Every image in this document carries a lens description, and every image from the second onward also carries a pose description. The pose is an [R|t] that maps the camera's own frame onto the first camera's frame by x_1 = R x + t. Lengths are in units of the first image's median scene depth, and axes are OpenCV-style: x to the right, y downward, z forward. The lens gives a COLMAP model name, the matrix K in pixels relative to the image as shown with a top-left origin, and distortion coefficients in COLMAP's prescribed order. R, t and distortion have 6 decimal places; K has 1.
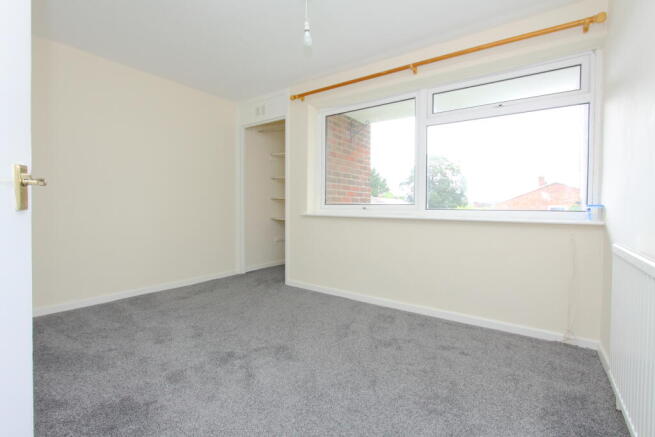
lens RADIAL K [[296.1, 0, 327.9], [0, 296.1, 209.6], [0, 0, 1]] dist [-0.011300, 0.000051]
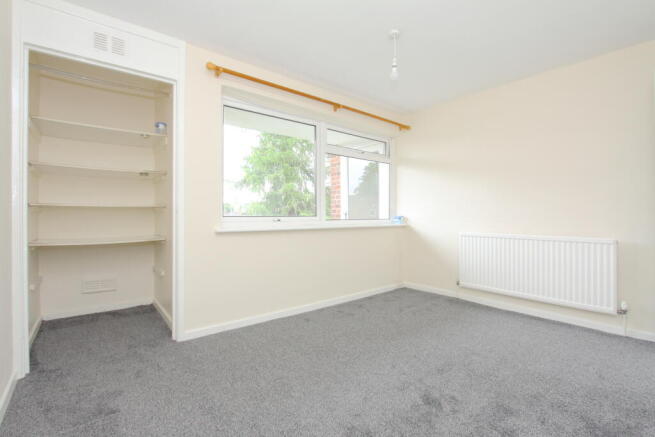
lens RADIAL K [[307.8, 0, 324.2], [0, 307.8, 213.9], [0, 0, 1]] dist [-0.011137, 0.001388]
pose [[0.271824, 0.004254, 0.962338, -0.963421], [0.018830, 0.999775, -0.009738, -0.015548], [-0.962163, 0.020768, 0.271683, 0.699489]]
